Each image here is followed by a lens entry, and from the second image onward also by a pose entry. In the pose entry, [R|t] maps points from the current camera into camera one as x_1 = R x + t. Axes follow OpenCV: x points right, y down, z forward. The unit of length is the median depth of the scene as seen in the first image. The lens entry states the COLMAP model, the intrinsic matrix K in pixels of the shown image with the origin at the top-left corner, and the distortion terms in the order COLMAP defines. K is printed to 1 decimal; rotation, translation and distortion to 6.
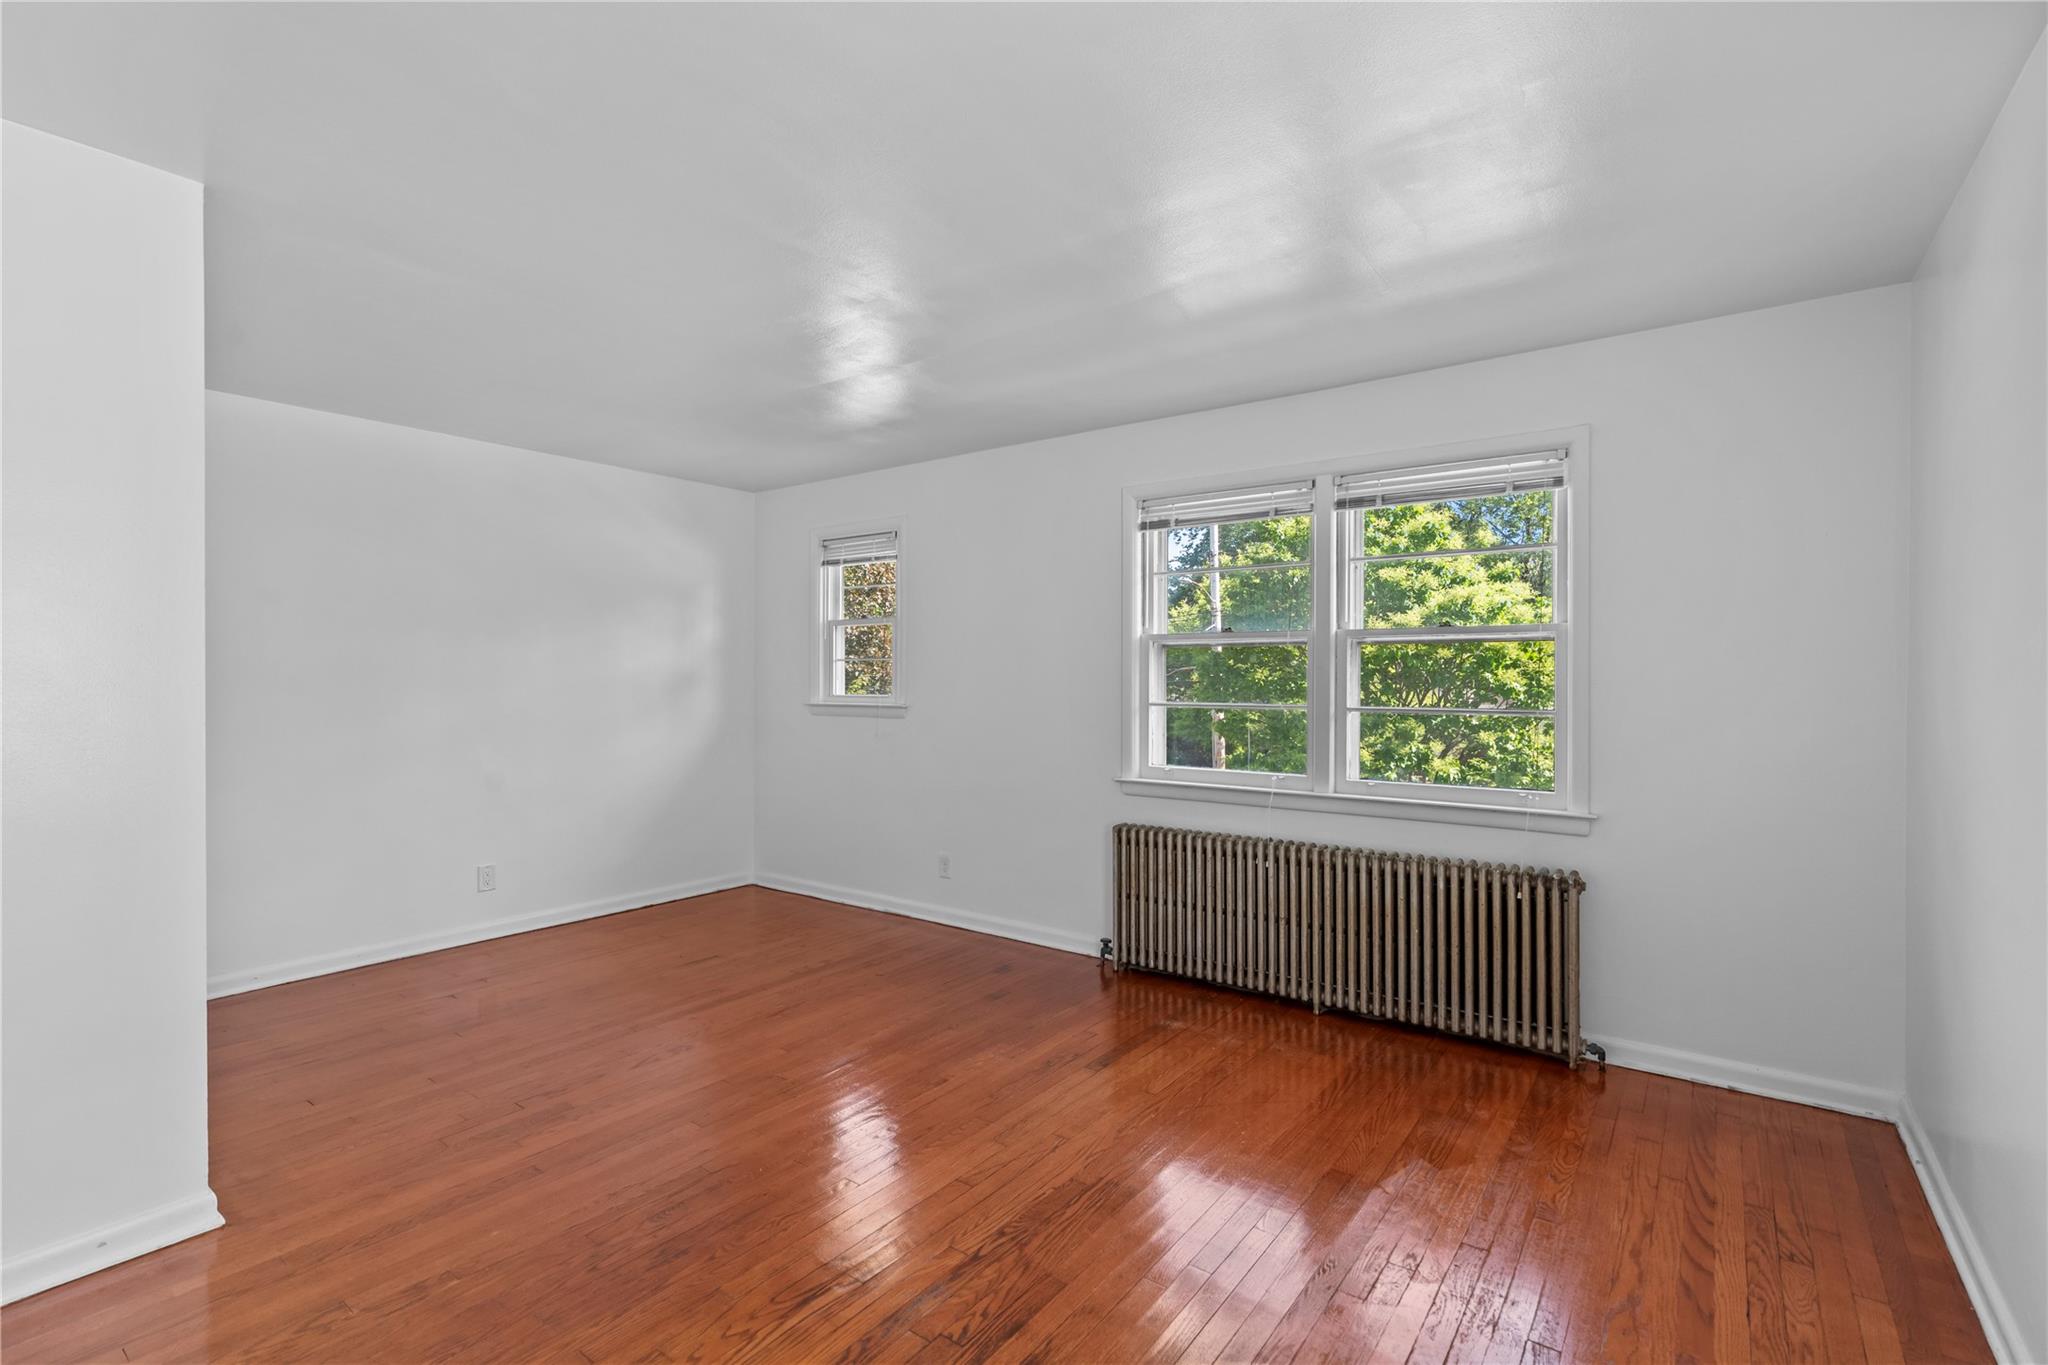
lens RADIAL K [[914.1, 0, 1024.0], [0, 914.1, 682.5], [0, 0, 1]] dist [-0.018157, 0.000150]
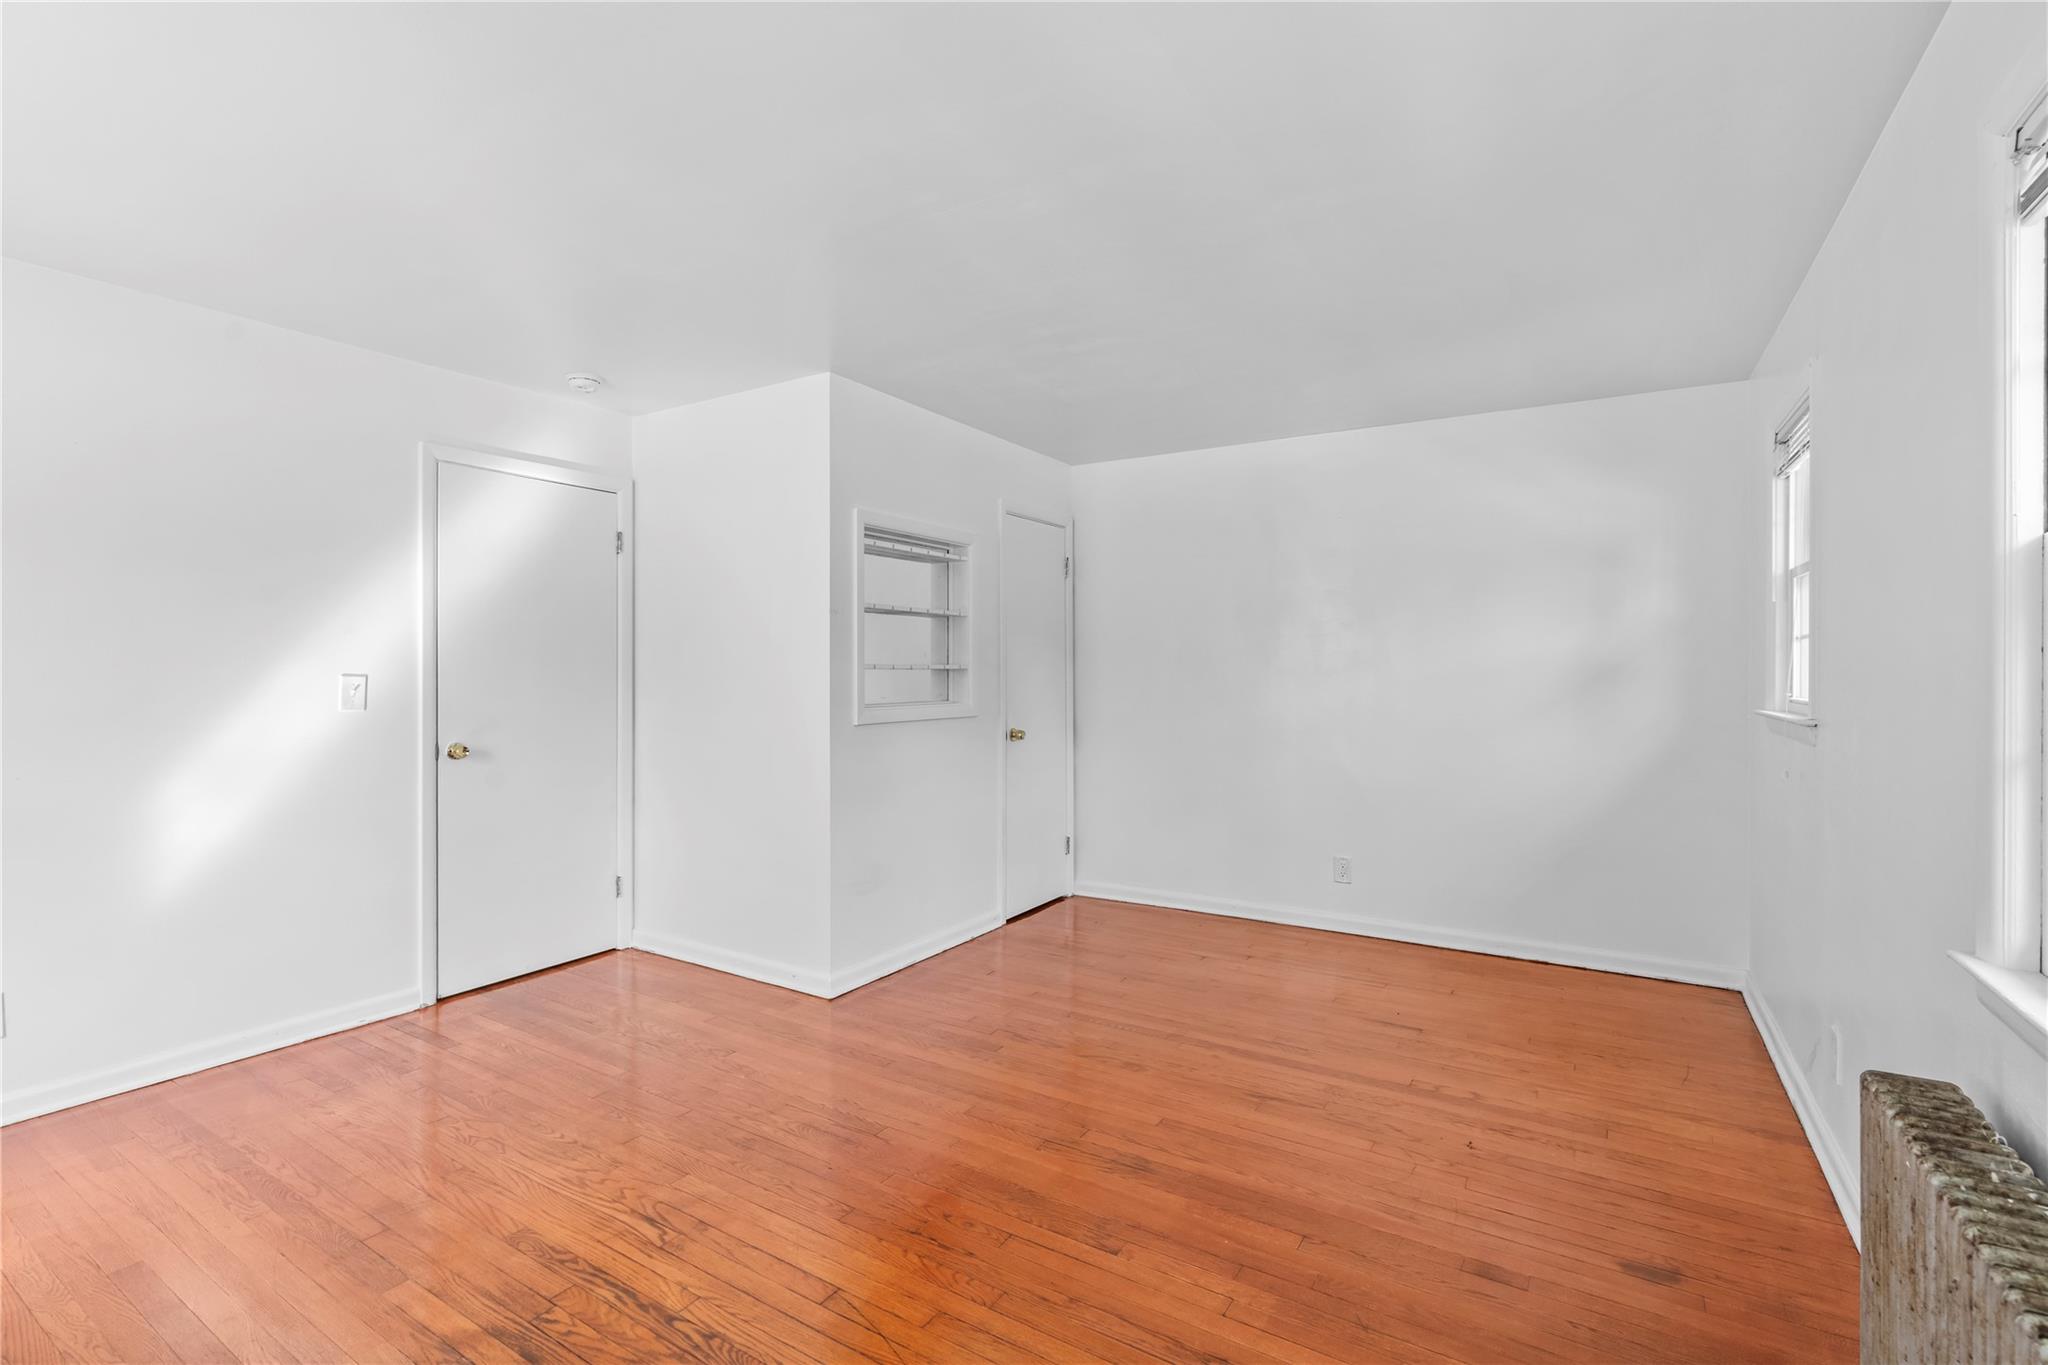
lens RADIAL K [[931.9, 0, 1024.0], [0, 931.9, 682.5], [0, 0, 1]] dist [-0.003130, -0.000333]
pose [[0.085679, 0.012588, -0.996243, 0.606066], [-0.007199, 0.999902, 0.012015, -0.000123], [0.996297, 0.006142, 0.085761, 0.876600]]
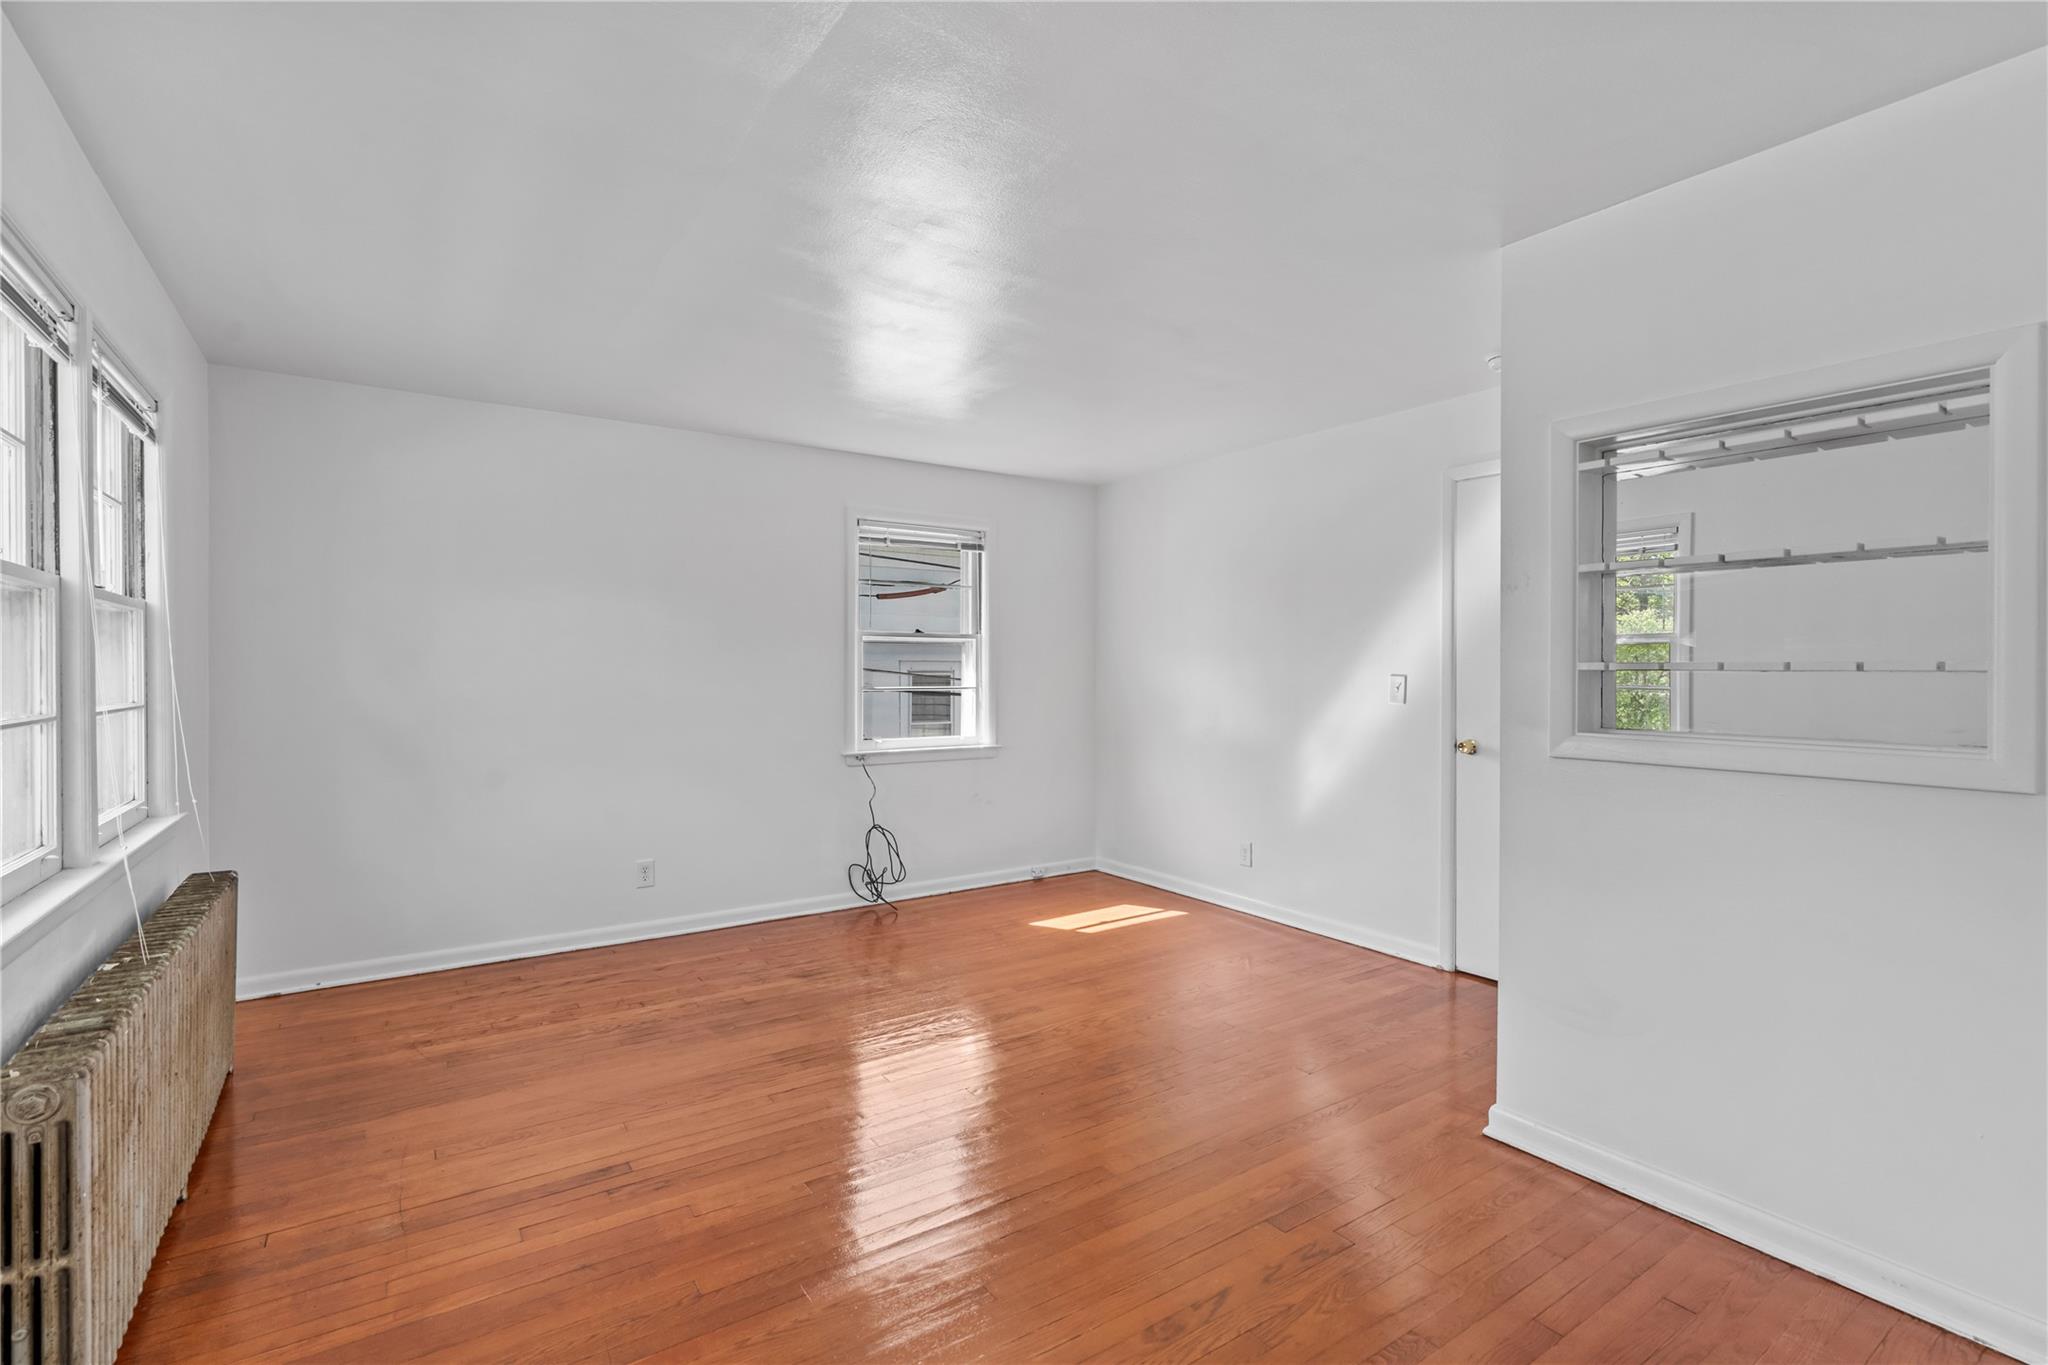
lens RADIAL K [[941.3, 0, 1025.2], [0, 941.3, 673.3], [0, 0, 1]] dist [-0.003290, 0.000198]
pose [[-0.944459, -0.006637, 0.328563, -0.525481], [-0.003195, 0.999934, 0.011015, -0.007465], [-0.328615, 0.009353, -0.944418, 1.706443]]
